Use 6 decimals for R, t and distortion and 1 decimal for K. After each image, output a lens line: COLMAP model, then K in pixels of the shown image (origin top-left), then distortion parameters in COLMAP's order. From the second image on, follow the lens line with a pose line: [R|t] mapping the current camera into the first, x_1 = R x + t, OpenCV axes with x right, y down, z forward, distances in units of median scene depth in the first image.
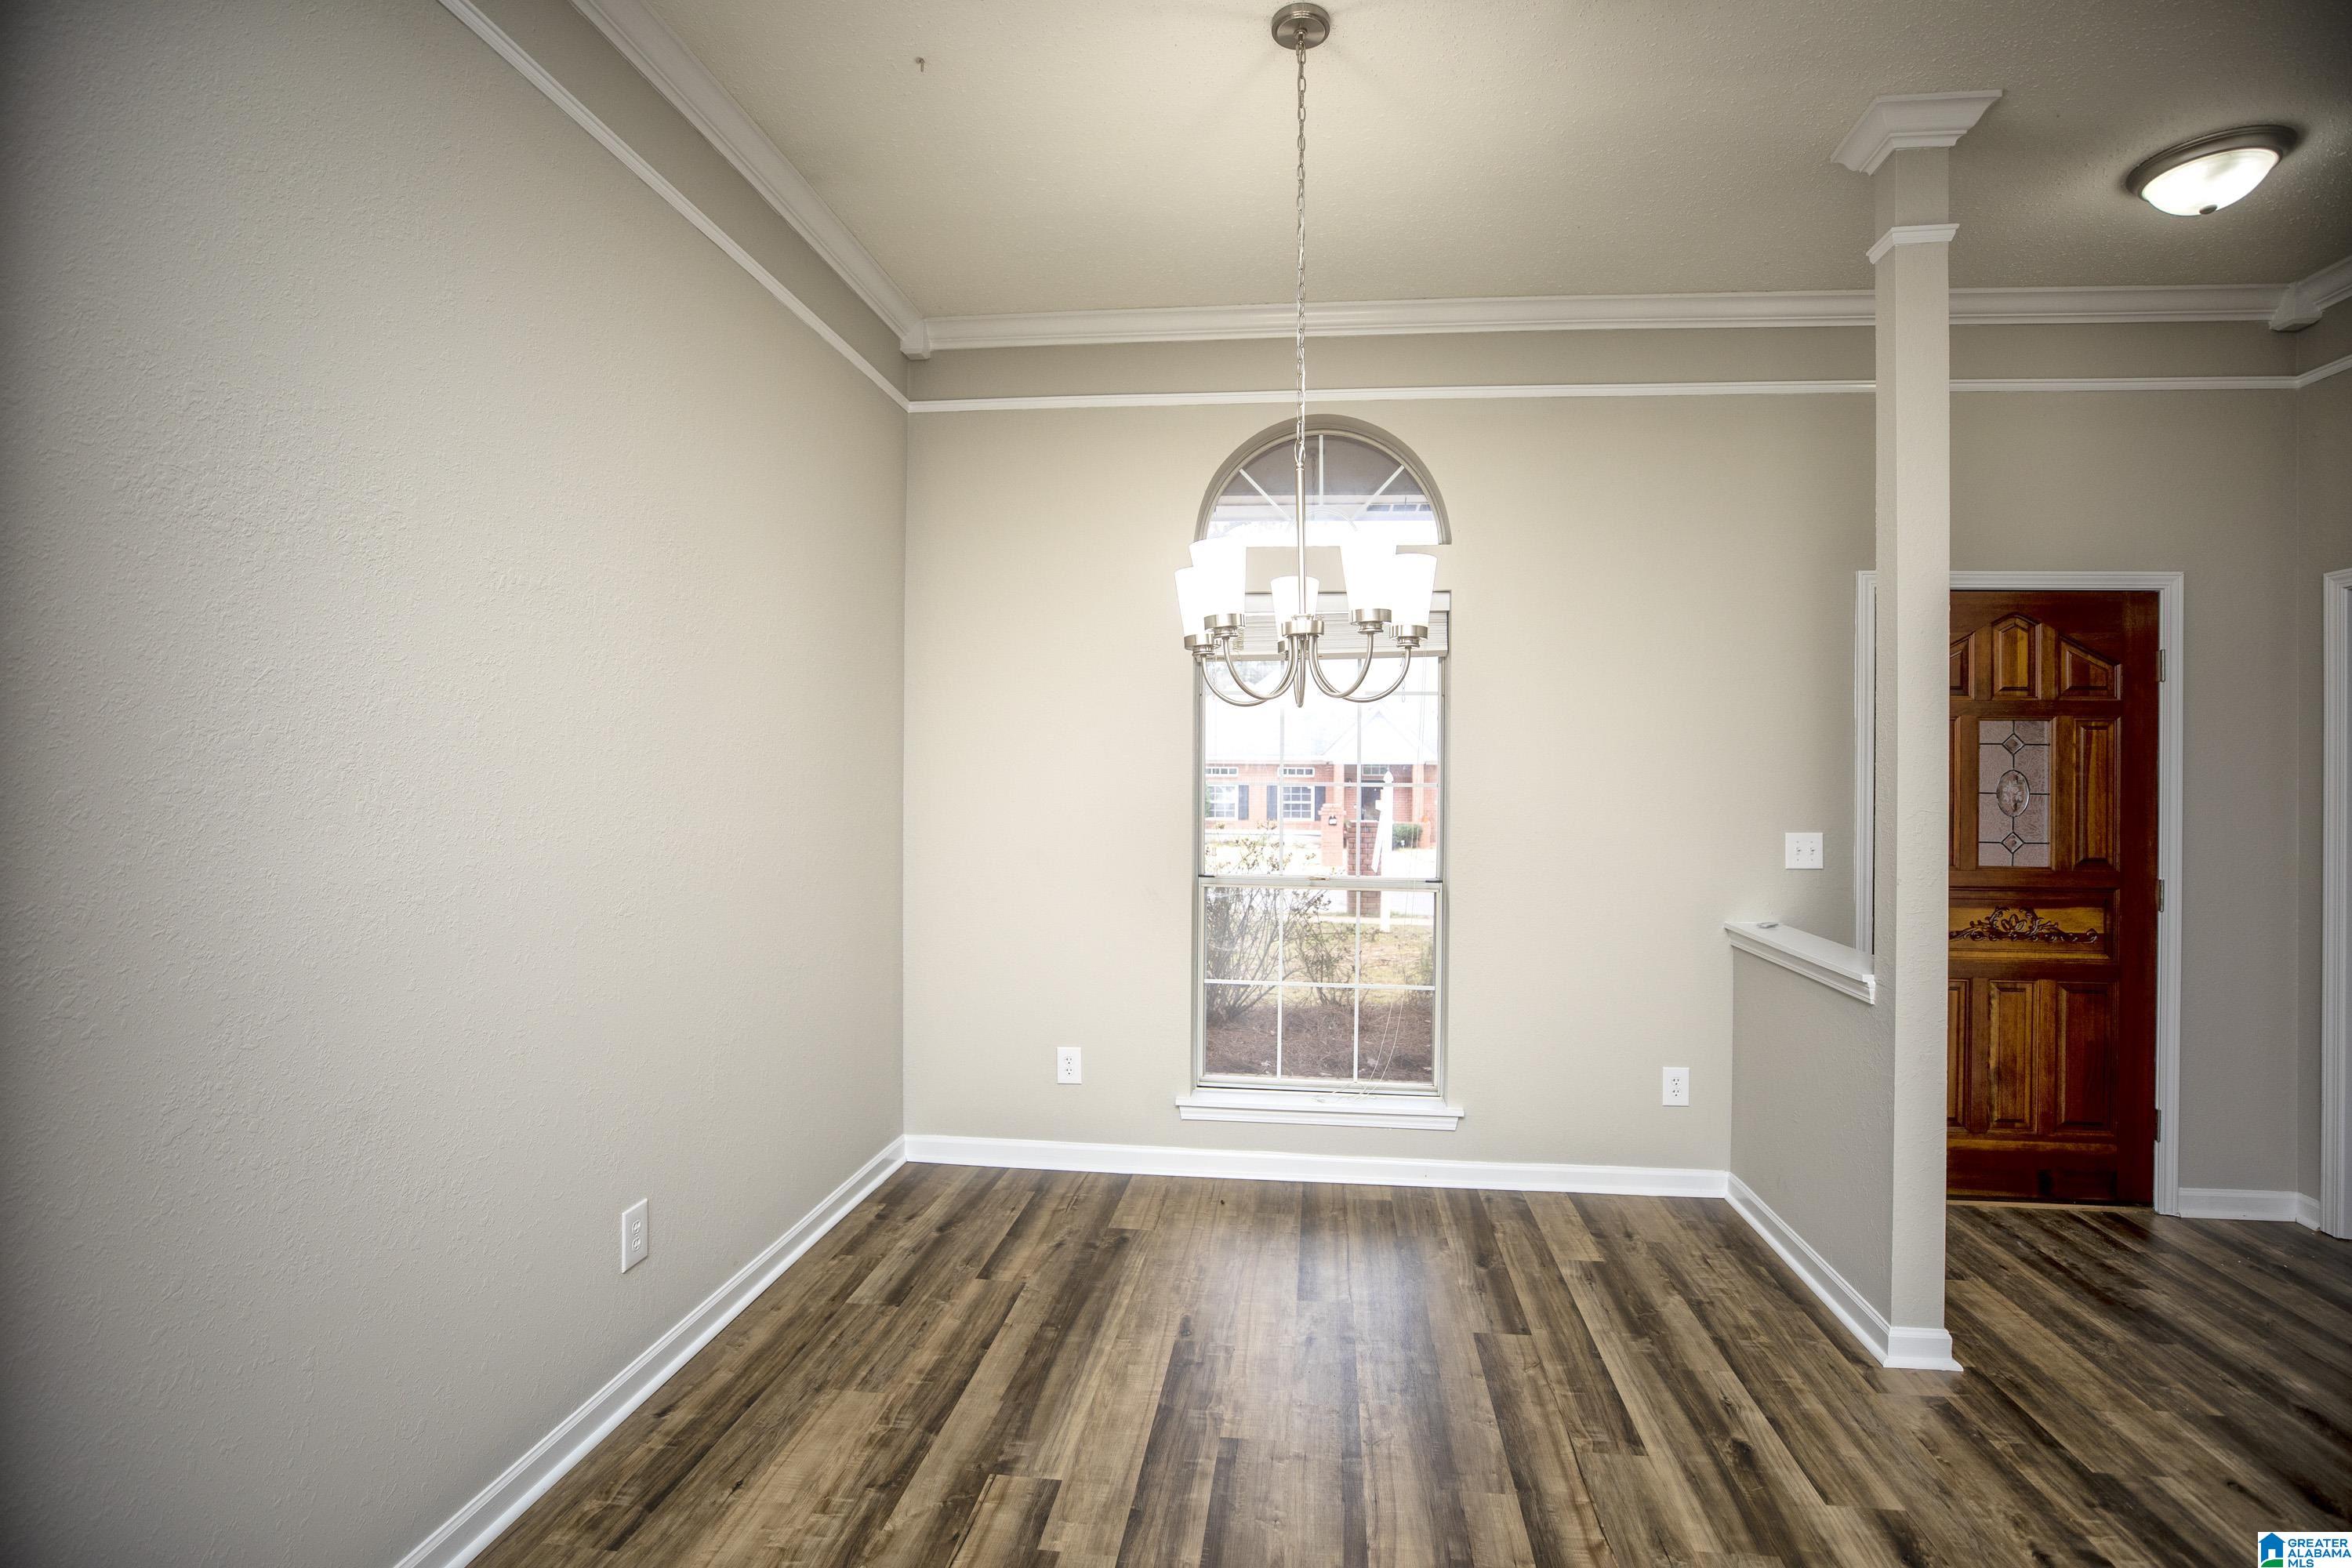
lens RADIAL K [[1089.7, 0, 1239.0], [0, 1089.7, 770.3], [0, 0, 1]] dist [-0.003290, -0.000322]
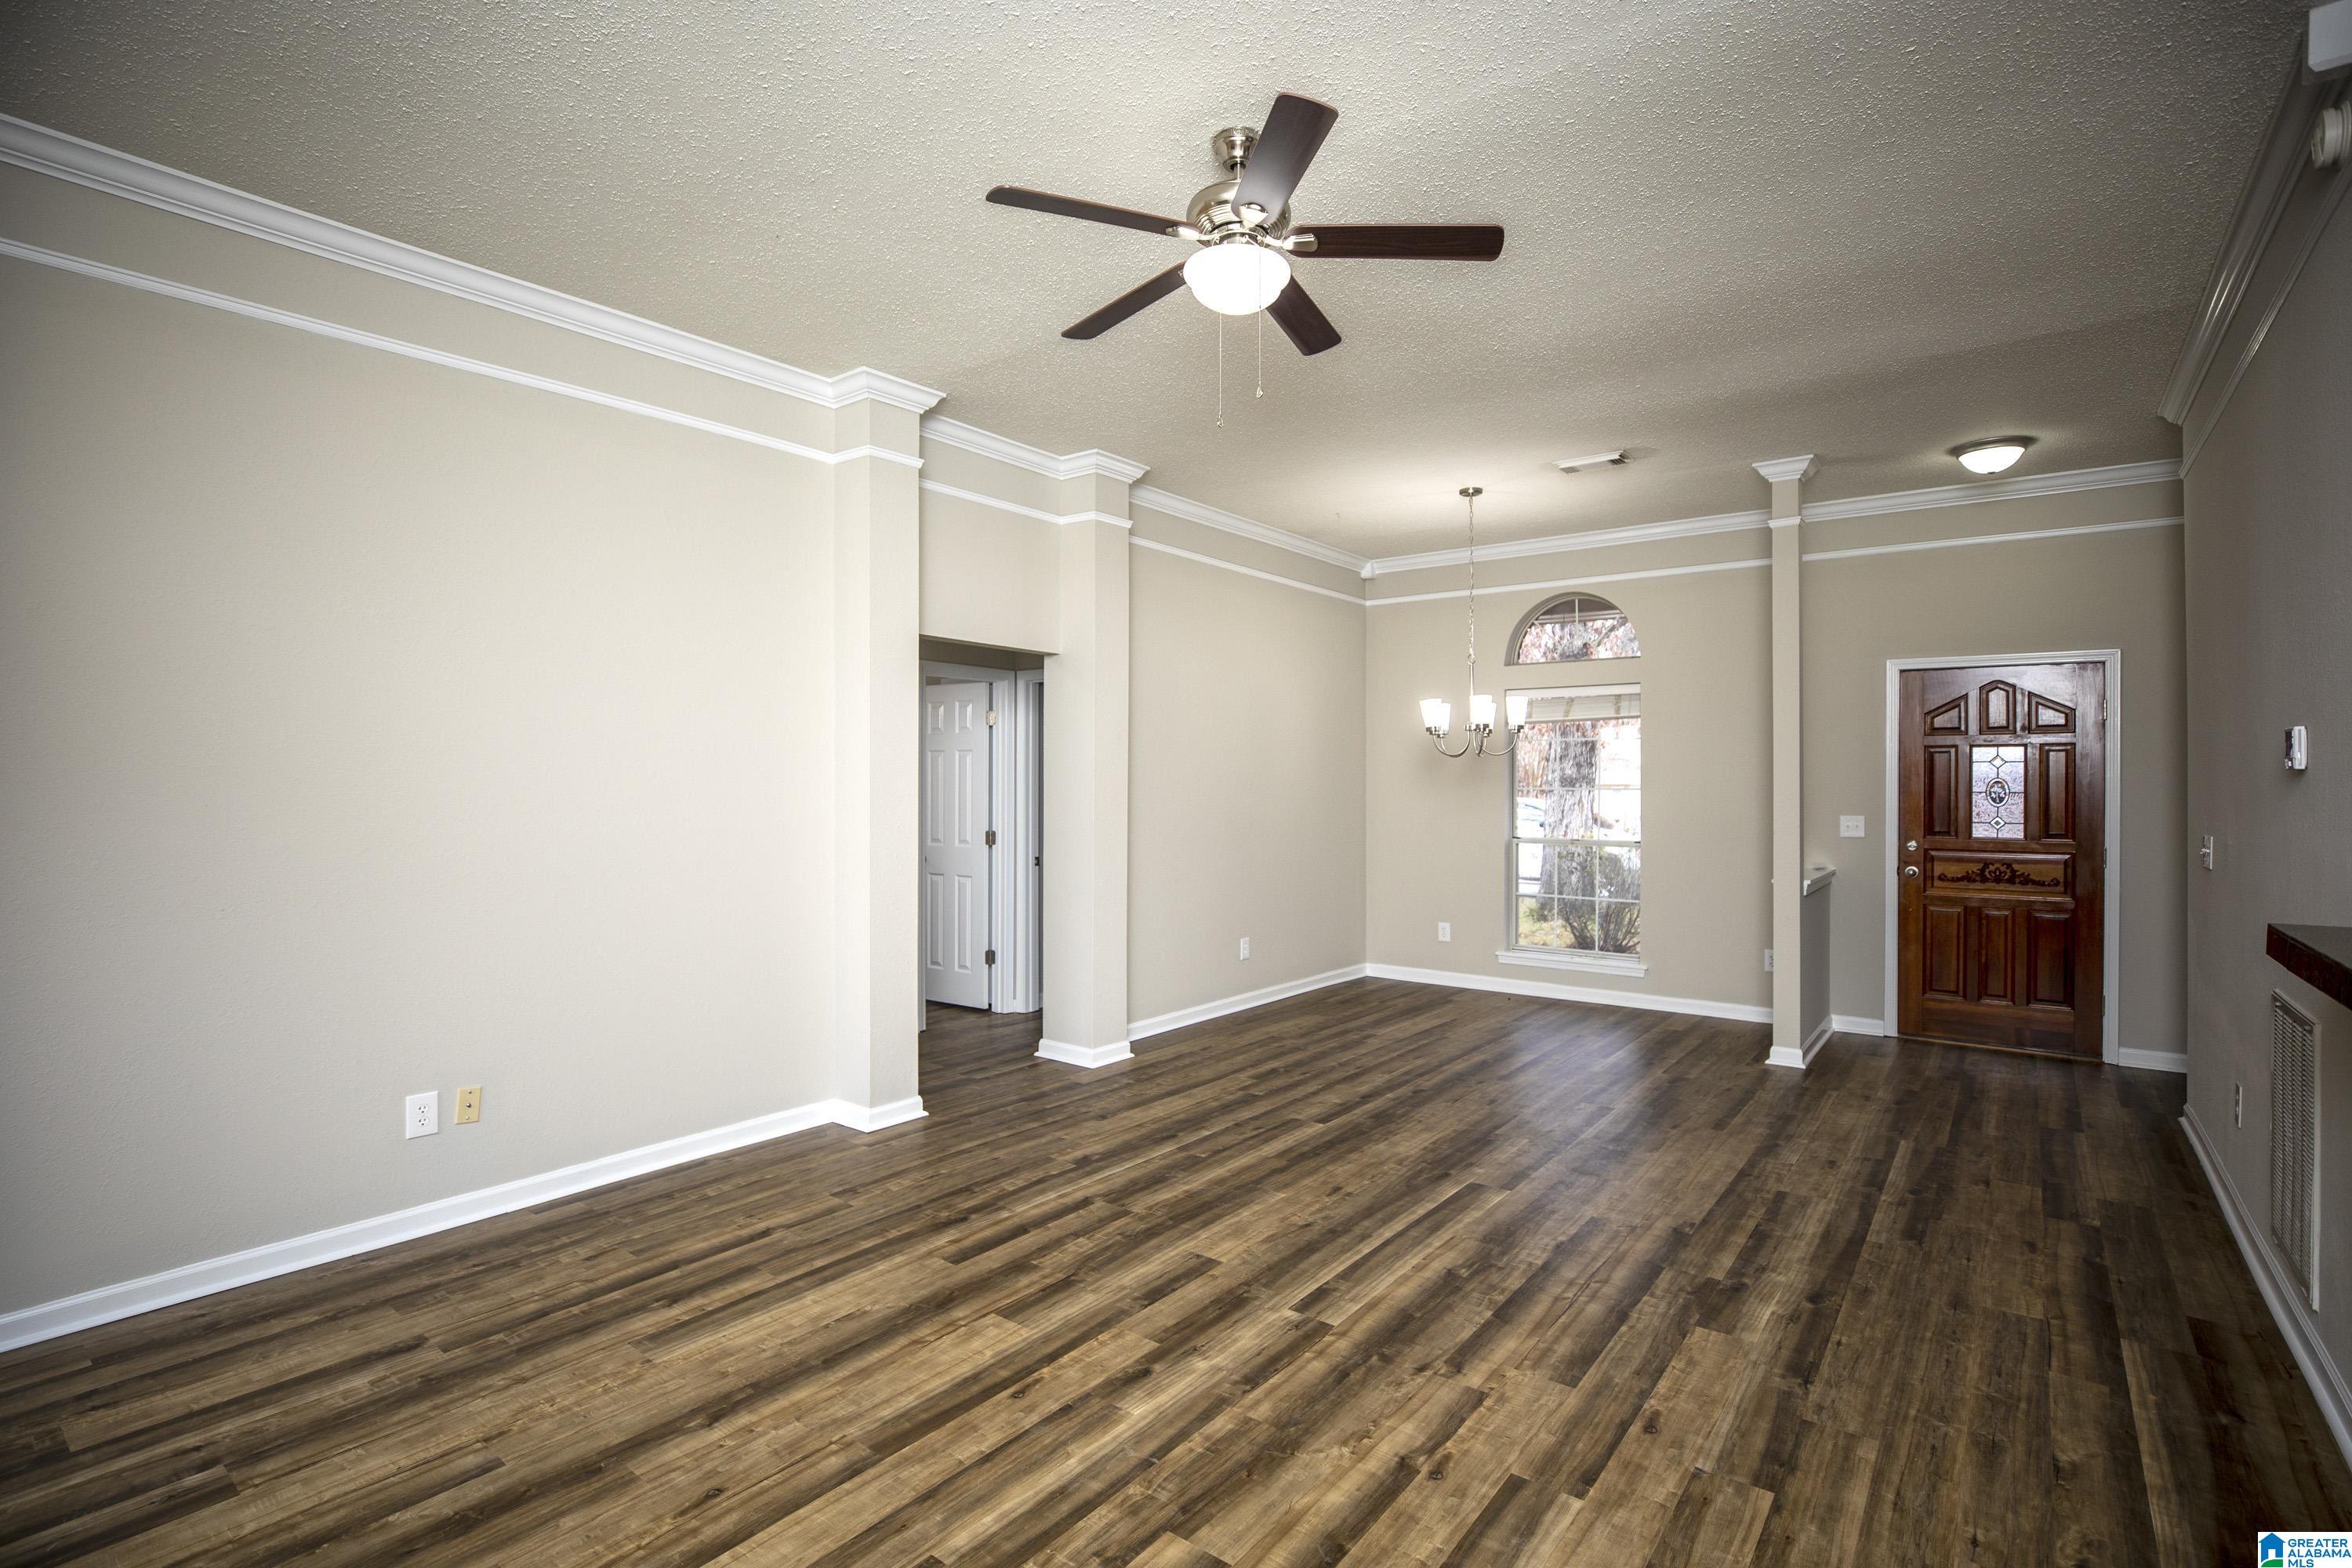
lens RADIAL K [[1106.9, 0, 1179.6], [0, 1106.9, 779.0], [0, 0, 1]] dist [-0.044610, 0.013721]
pose [[0.835828, -0.011353, -0.548874, 0.596714], [0.009031, 0.999935, -0.006930, 0.002546], [0.548917, 0.000835, 0.835877, -1.021532]]
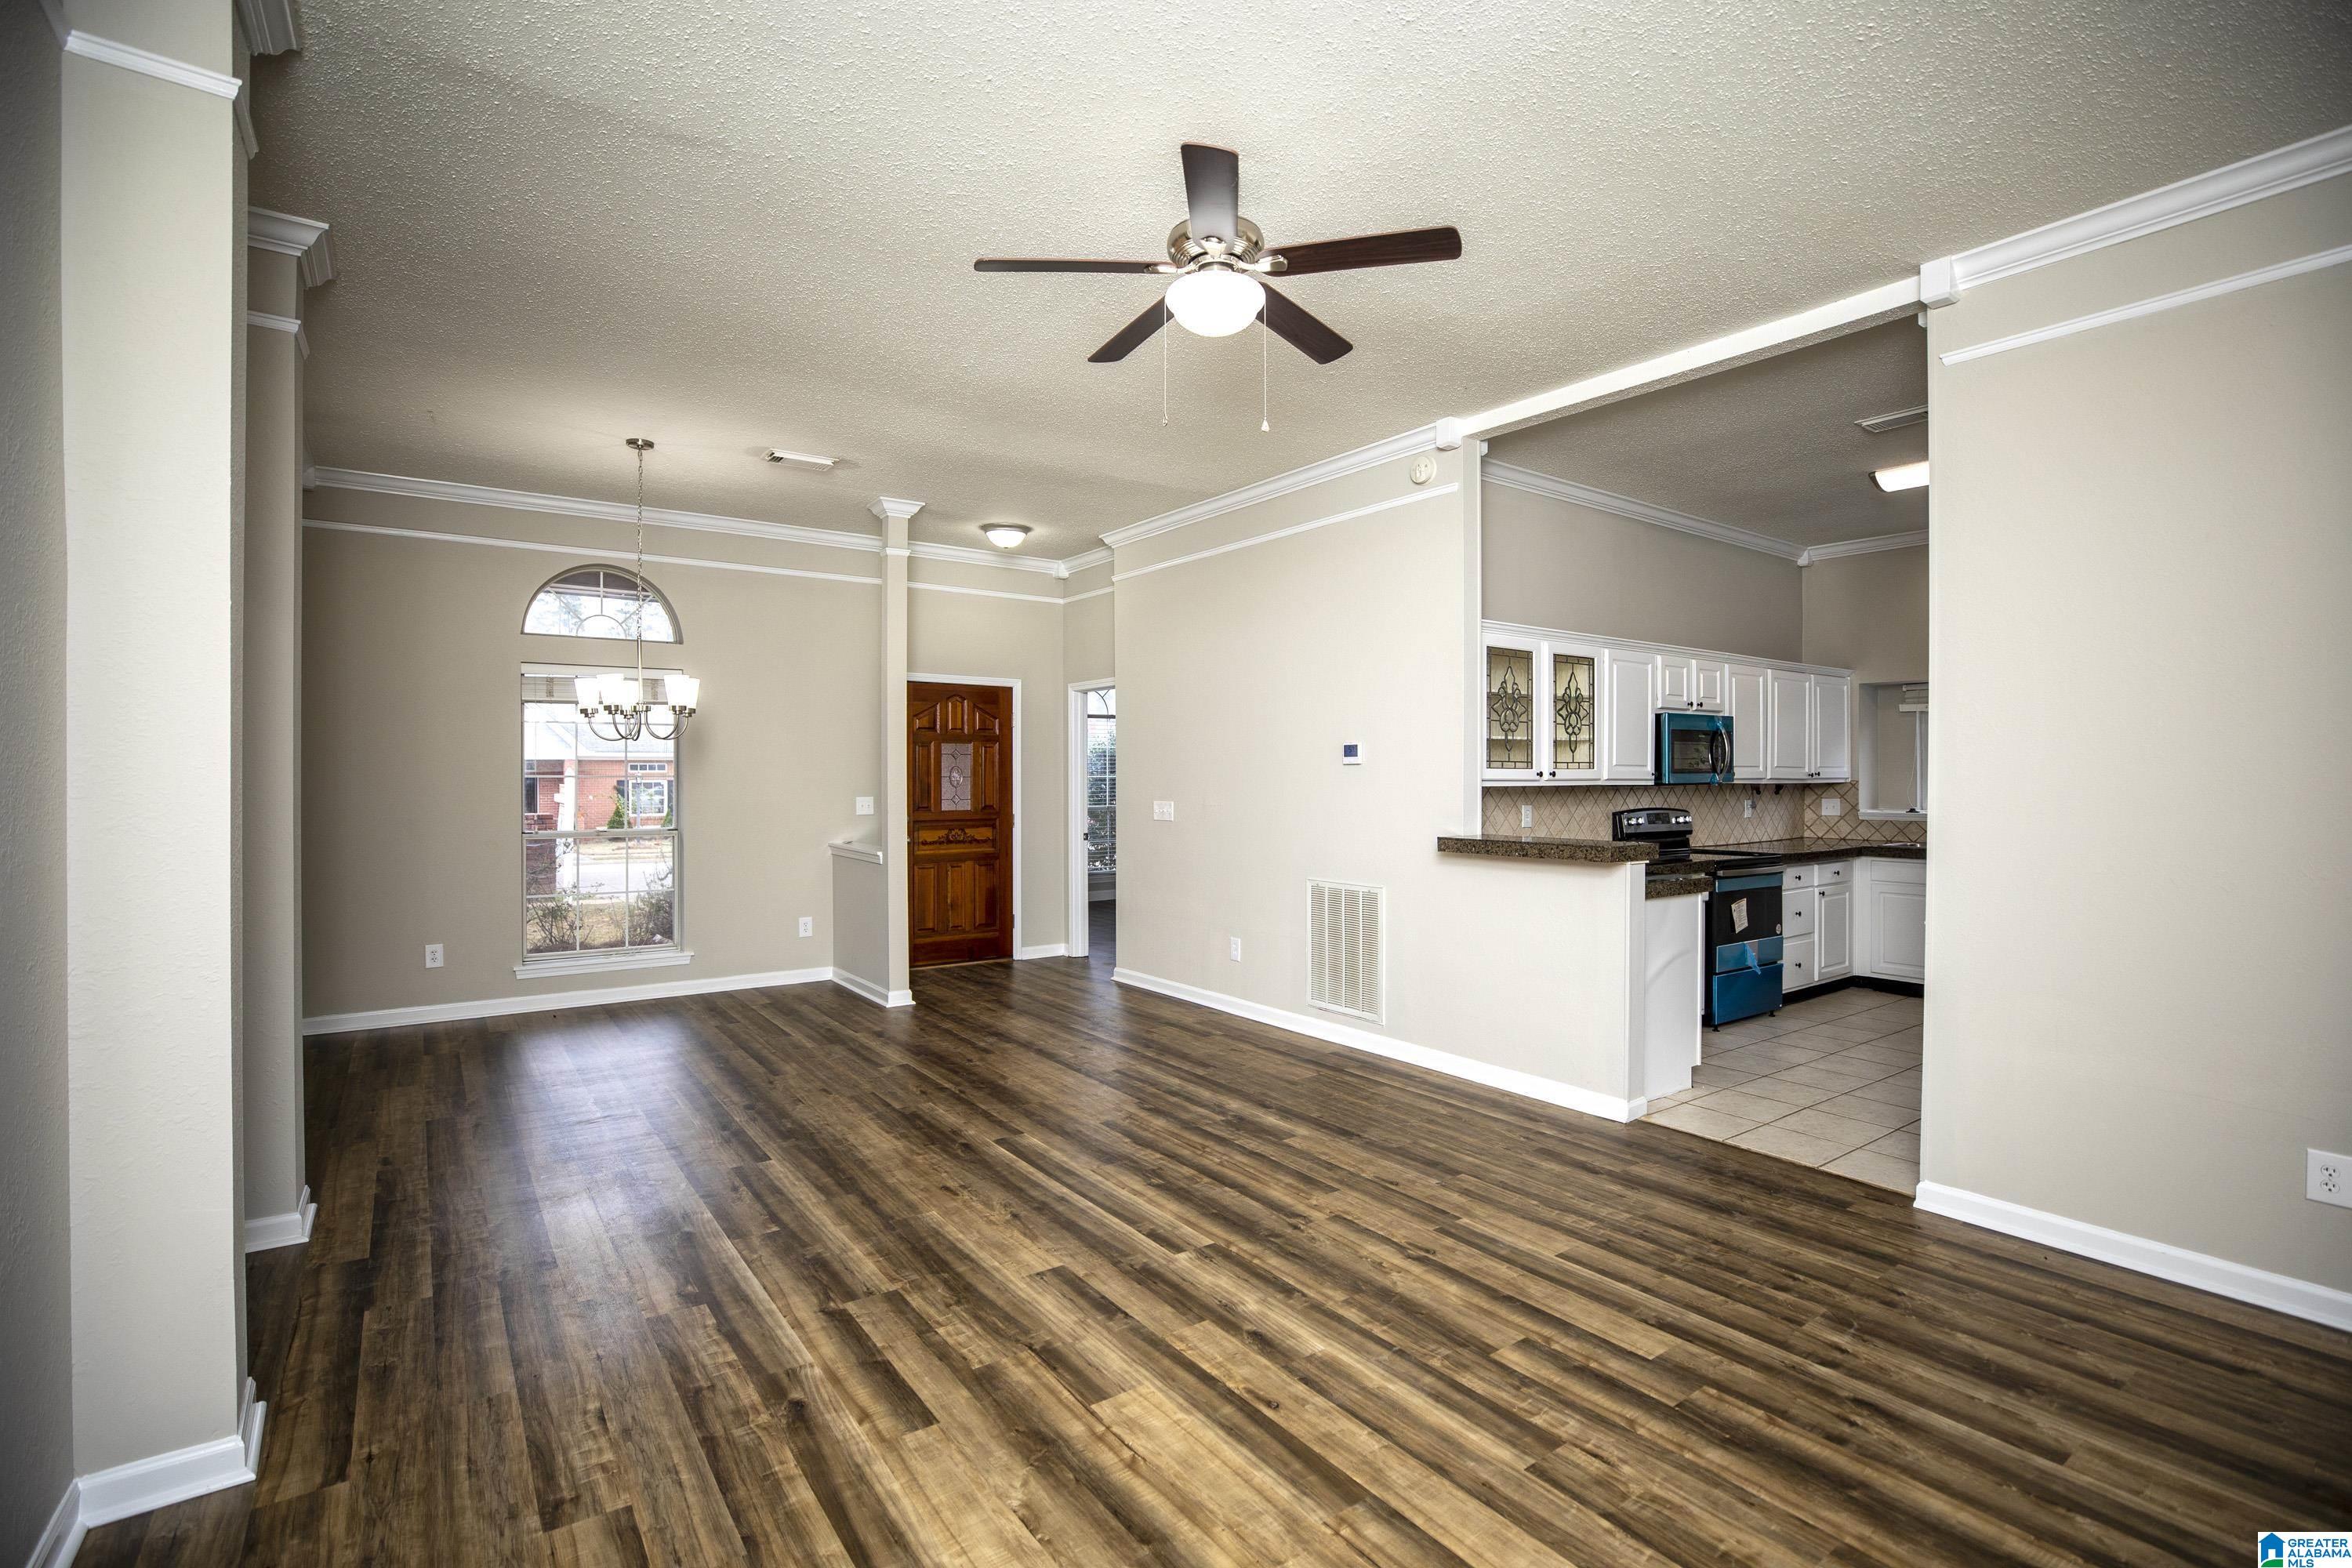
lens RADIAL K [[1076.4, 0, 1181.7], [0, 1076.4, 774.6], [0, 0, 1]] dist [-0.033511, 0.000163]
pose [[0.760513, -0.011775, 0.649215, -0.352164], [0.005138, 0.999913, 0.012116, -0.007286], [-0.649302, -0.005878, 0.760508, -0.954287]]
